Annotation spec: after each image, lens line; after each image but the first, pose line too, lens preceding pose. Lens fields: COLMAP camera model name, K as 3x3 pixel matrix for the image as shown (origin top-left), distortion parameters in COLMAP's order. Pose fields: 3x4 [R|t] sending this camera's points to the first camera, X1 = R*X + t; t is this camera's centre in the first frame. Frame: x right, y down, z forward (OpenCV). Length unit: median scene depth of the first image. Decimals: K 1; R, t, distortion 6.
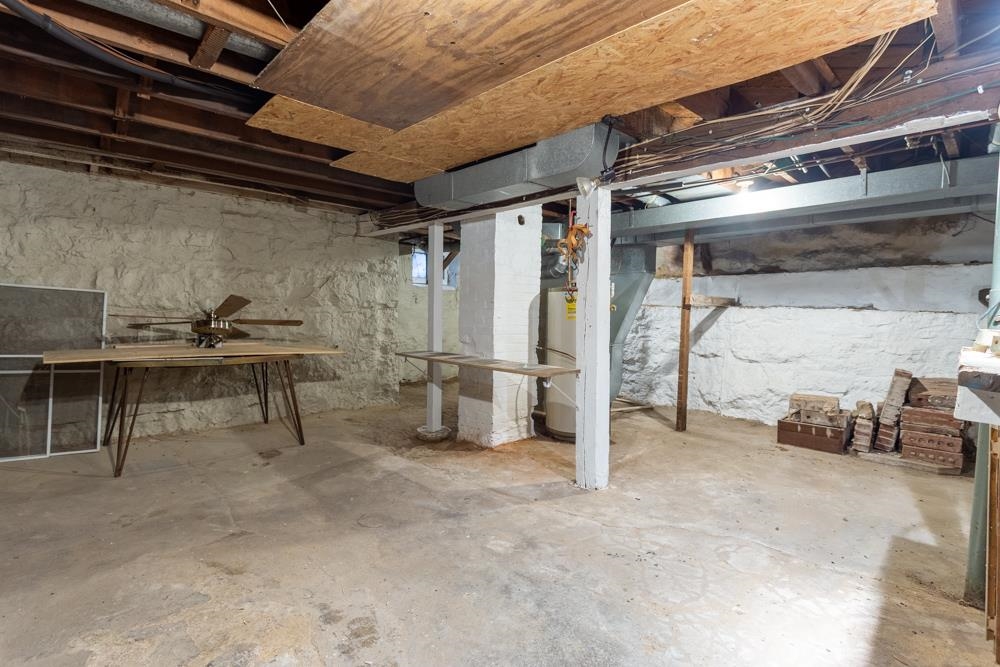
lens RADIAL K [[474.9, 0, 495.9], [0, 474.9, 333.1], [0, 0, 1]] dist [-0.000198, 0.000252]
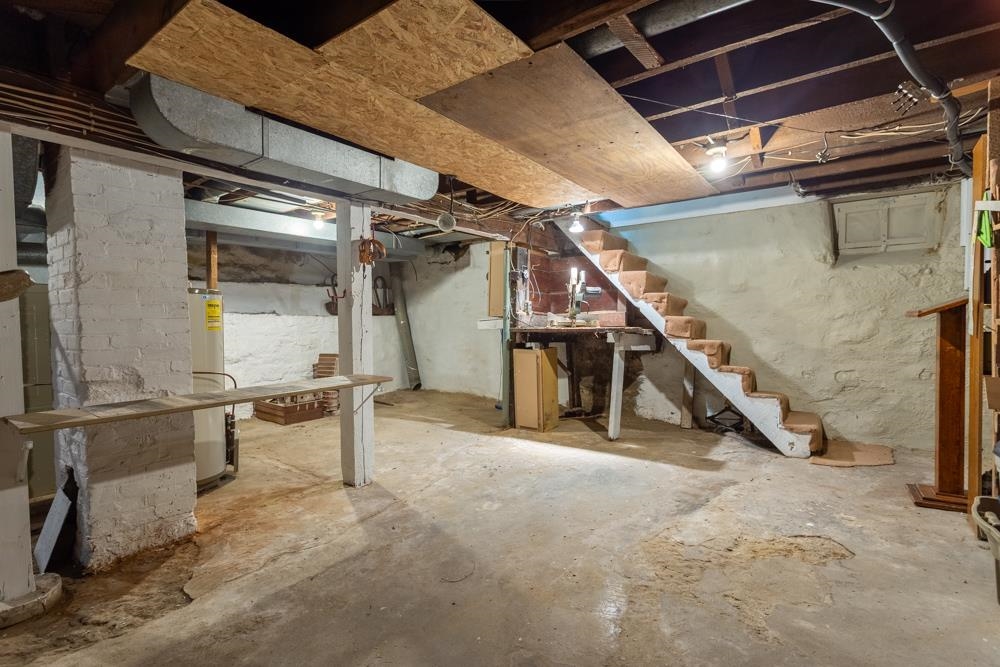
lens RADIAL K [[474.9, 0, 496.1], [0, 474.9, 332.0], [0, 0, 1]] dist [-0.000198, 0.000252]
pose [[-0.169068, -0.042924, 0.984669, -0.826379], [0.054383, 0.997123, 0.052805, -0.049083], [-0.984103, 0.062477, -0.166247, 0.803173]]
